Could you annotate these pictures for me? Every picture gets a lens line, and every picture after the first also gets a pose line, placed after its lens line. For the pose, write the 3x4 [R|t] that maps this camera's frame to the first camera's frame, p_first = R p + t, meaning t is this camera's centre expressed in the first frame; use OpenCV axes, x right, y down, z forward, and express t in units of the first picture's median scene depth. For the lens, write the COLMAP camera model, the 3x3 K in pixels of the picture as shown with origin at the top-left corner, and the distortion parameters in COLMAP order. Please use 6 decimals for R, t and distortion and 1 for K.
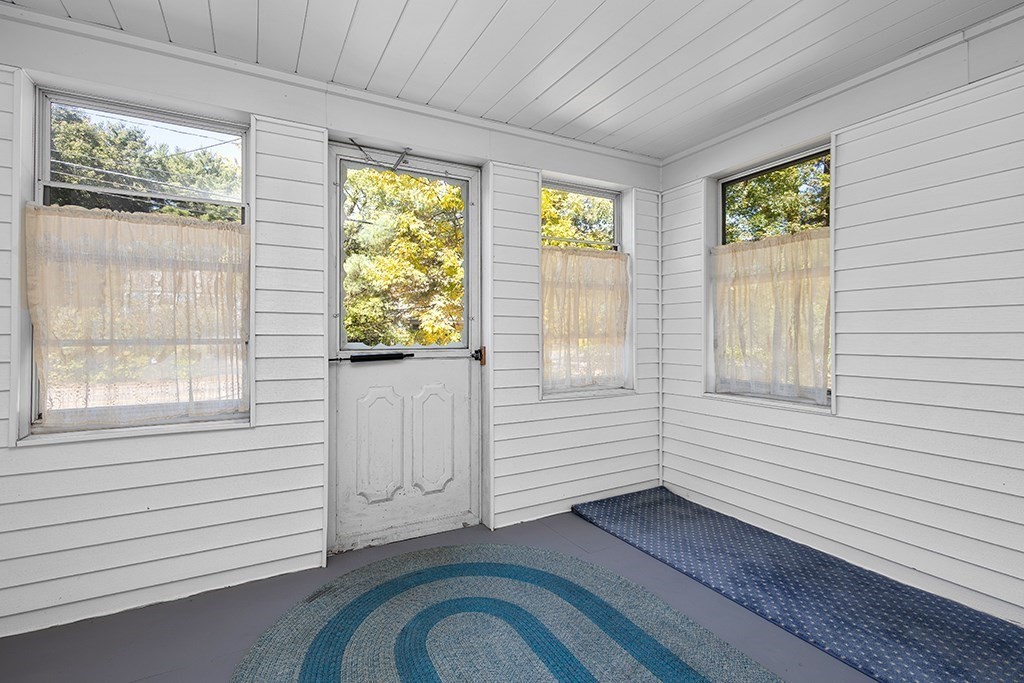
lens RADIAL K [[468.3, 0, 506.2], [0, 468.3, 334.8], [0, 0, 1]] dist [0.013106, -0.003393]
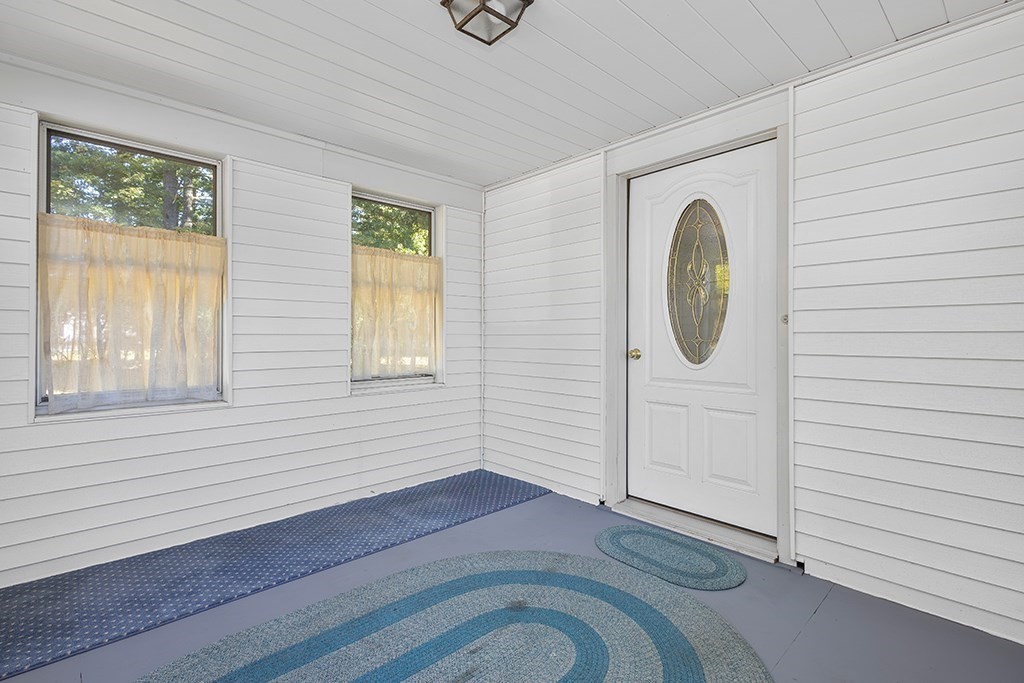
lens RADIAL K [[468.3, 0, 506.8], [0, 468.3, 338.7], [0, 0, 1]] dist [0.013106, -0.003393]
pose [[-0.238389, 0.004967, 0.971157, -0.547818], [0.008349, 0.999960, -0.003065, 0.017558], [-0.971134, 0.007377, -0.238421, 0.616675]]
